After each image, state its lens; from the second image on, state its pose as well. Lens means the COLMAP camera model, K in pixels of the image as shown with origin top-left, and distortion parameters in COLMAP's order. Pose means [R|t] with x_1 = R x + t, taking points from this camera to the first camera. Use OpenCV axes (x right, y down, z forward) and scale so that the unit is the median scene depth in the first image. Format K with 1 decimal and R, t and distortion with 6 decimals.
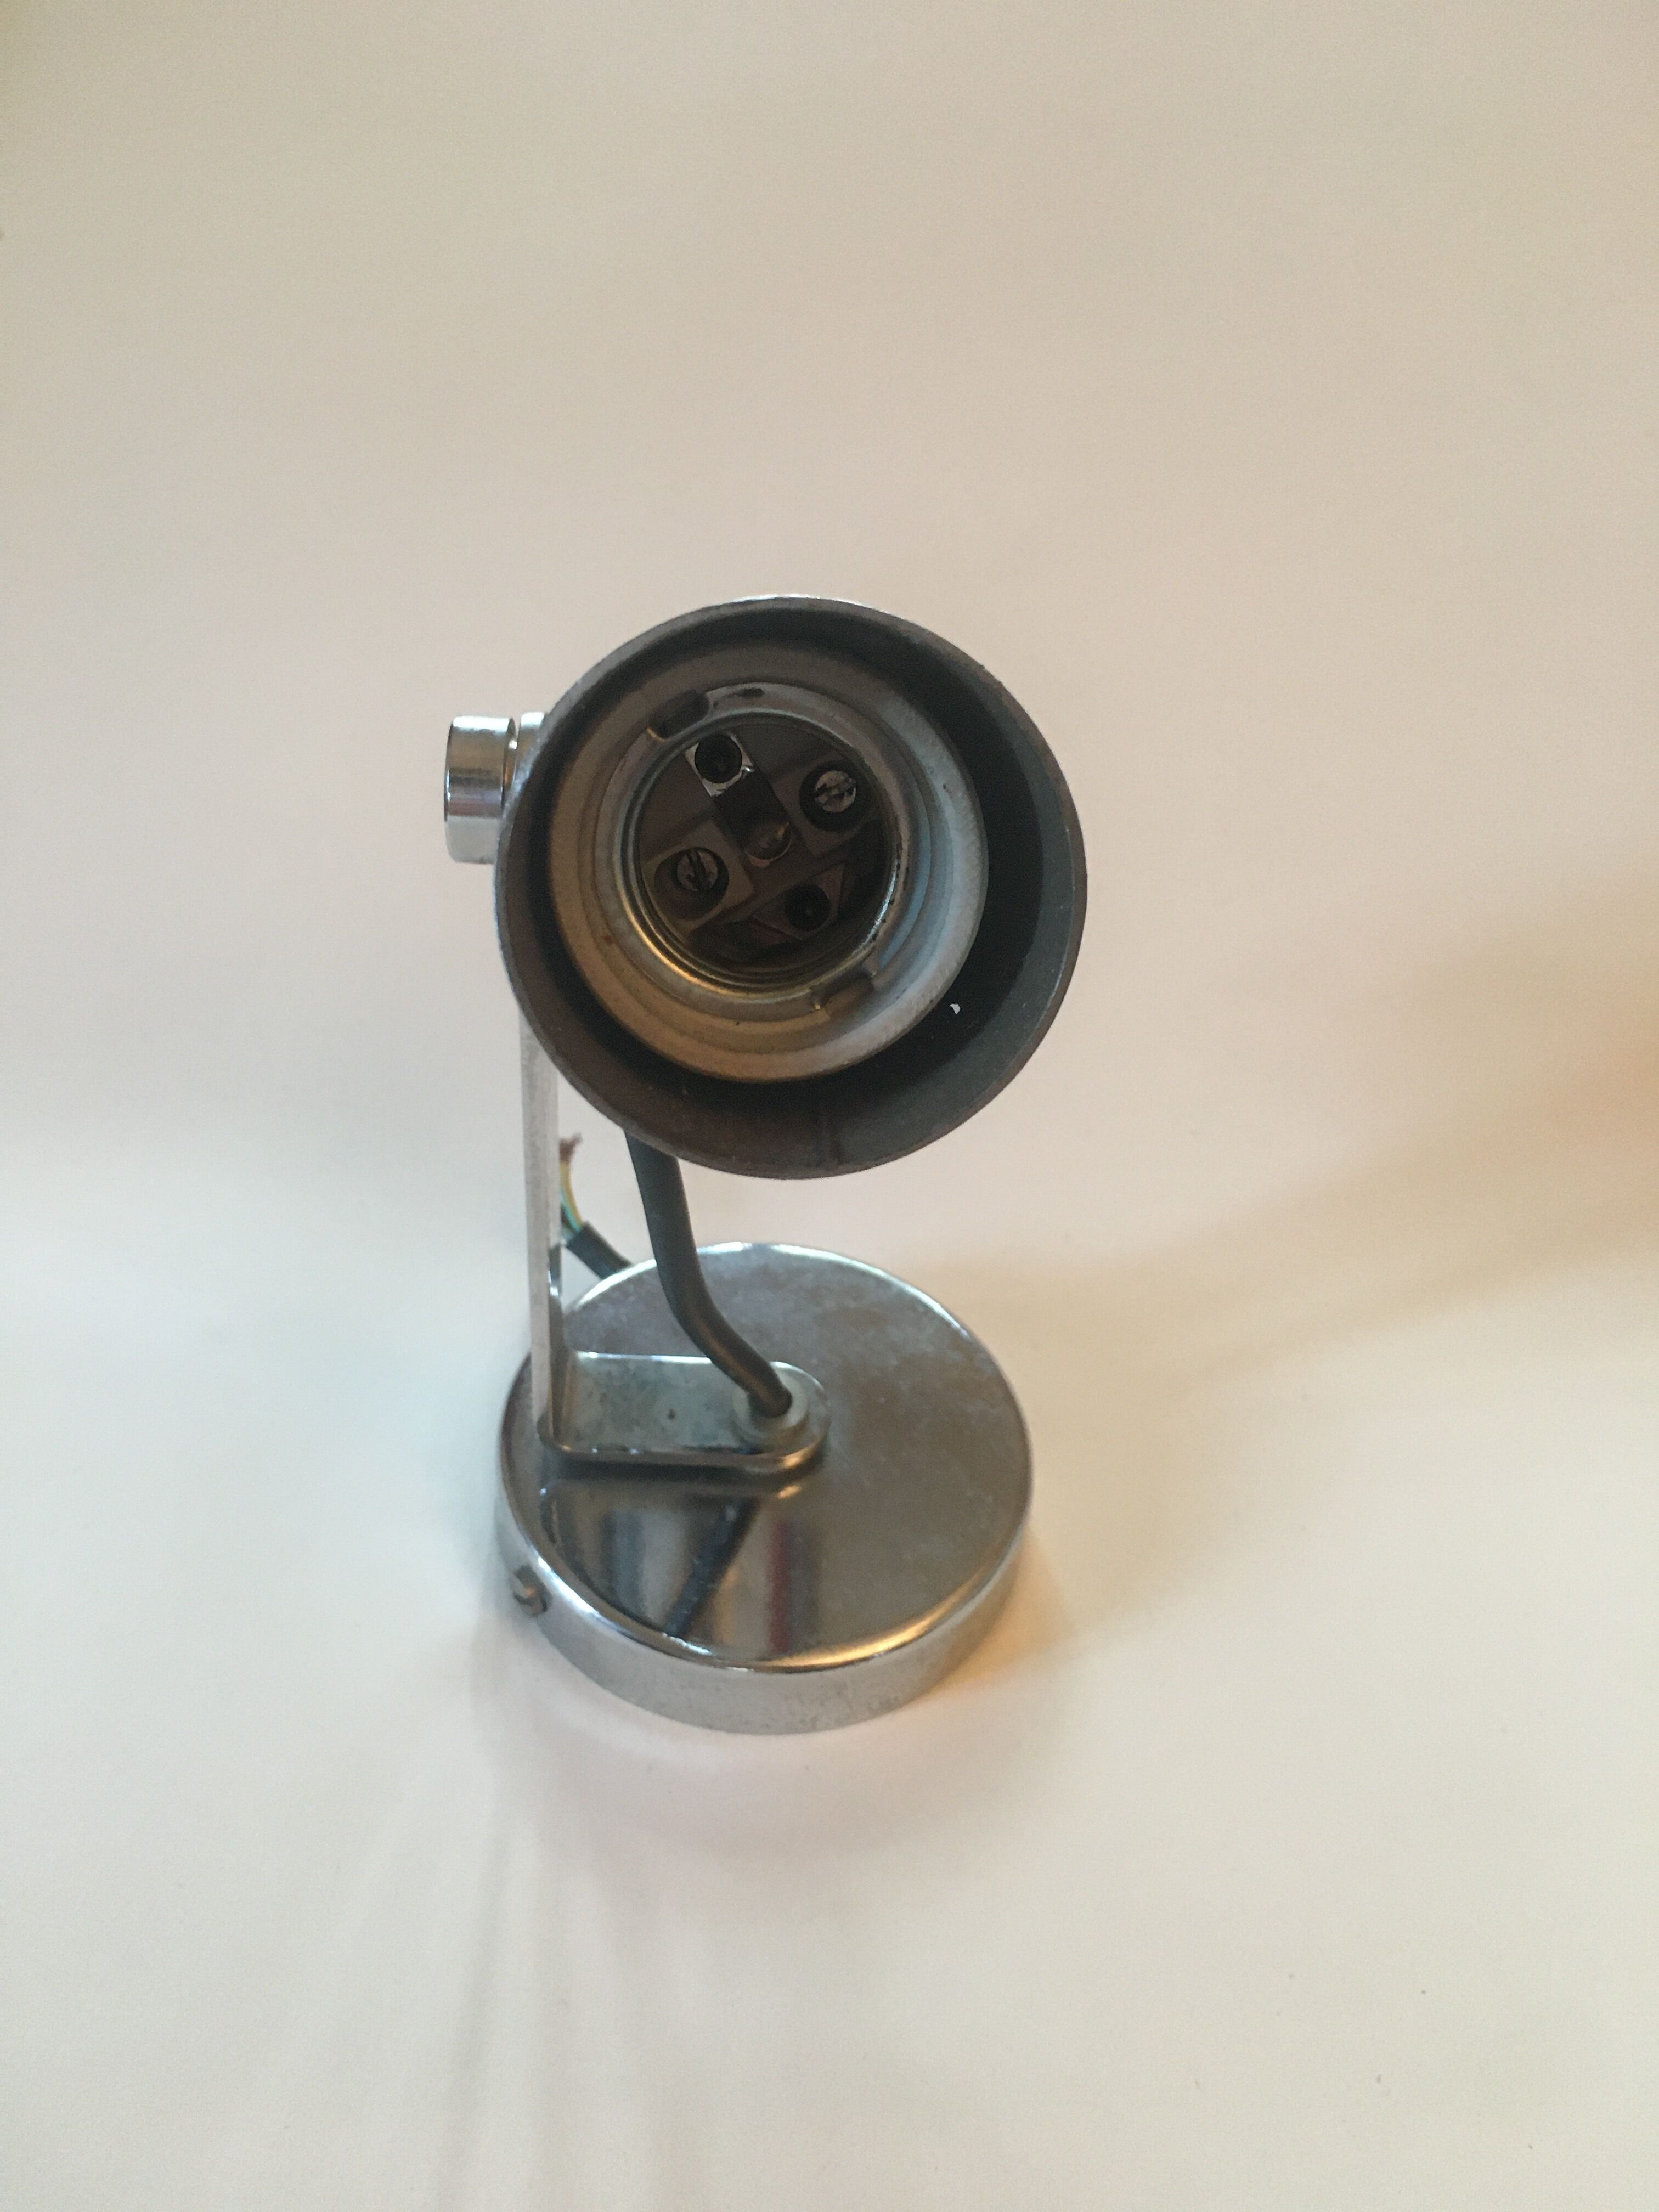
lens RADIAL K [[1913.6, 0, 839.9], [0, 1913.6, 1106.5], [0, 0, 1]] dist [0.077578, 0.011024]
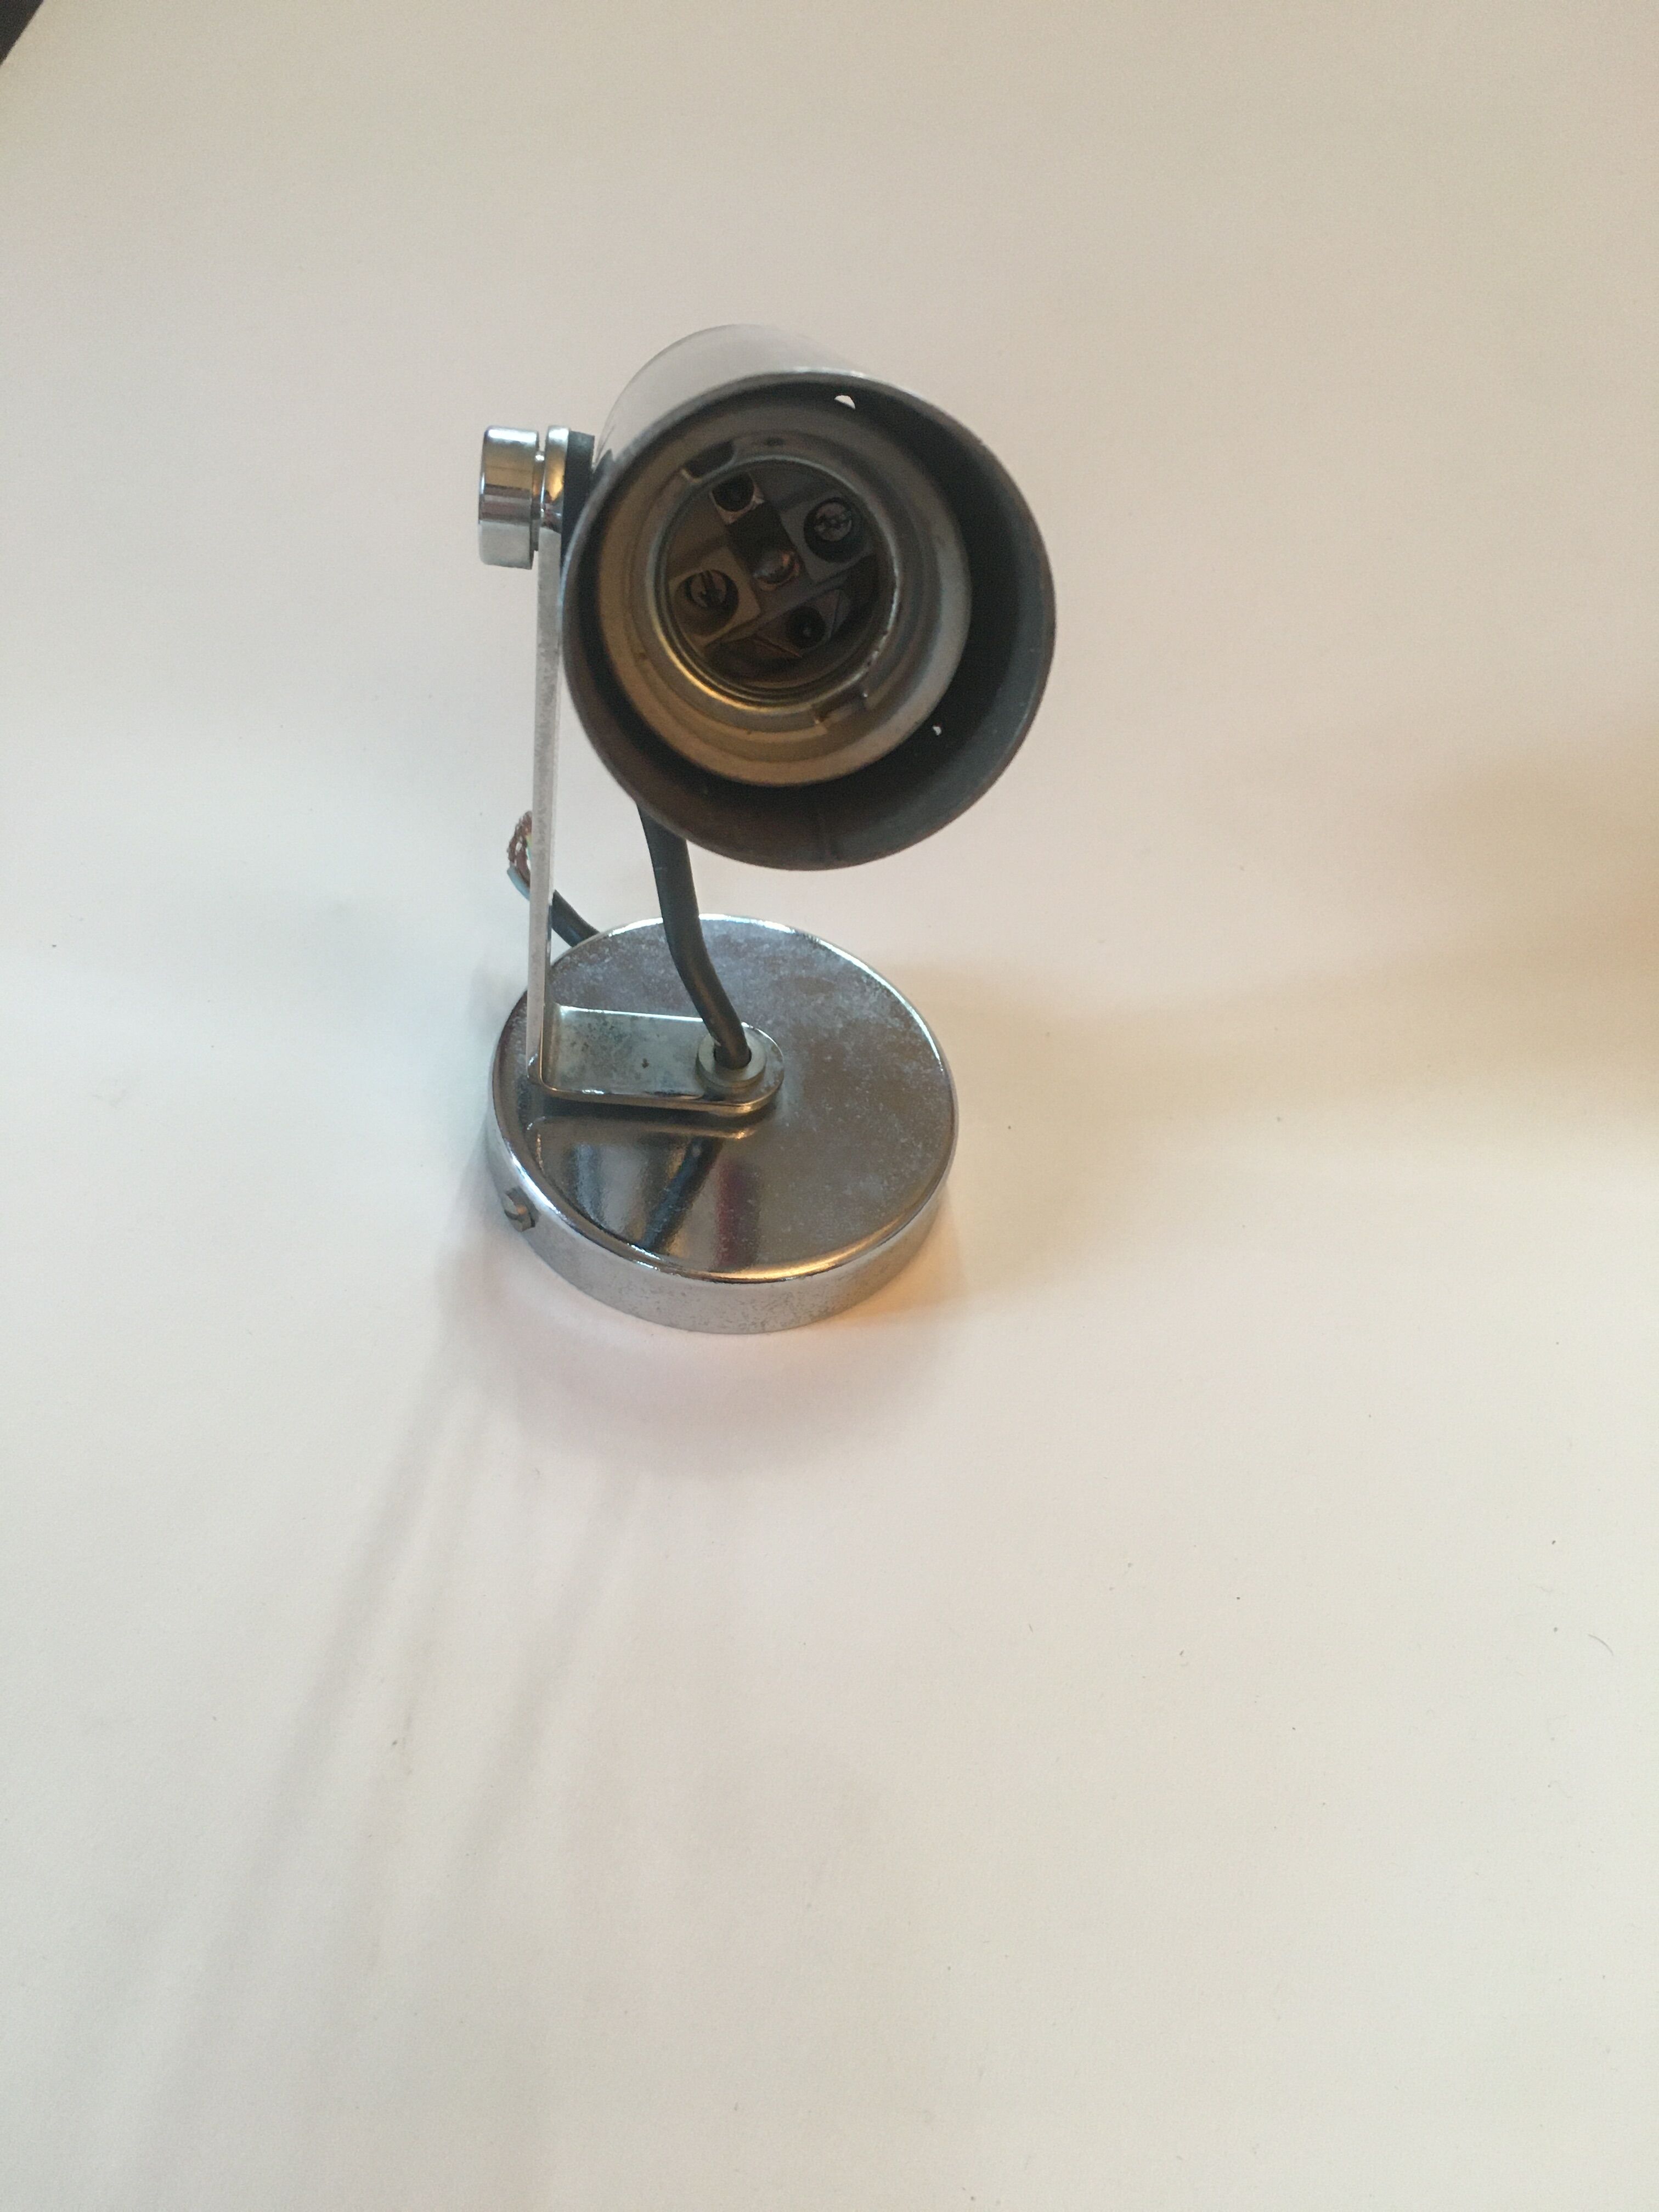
lens RADIAL K [[1913.6, 0, 822.4], [0, 1913.6, 1105.1], [0, 0, 1]] dist [0.077578, 0.011024]
pose [[0.998491, 0.035414, 0.041979, -0.032971], [-0.042094, 0.984413, 0.170759, -0.014282], [-0.035277, -0.172268, 0.984418, -0.134437]]
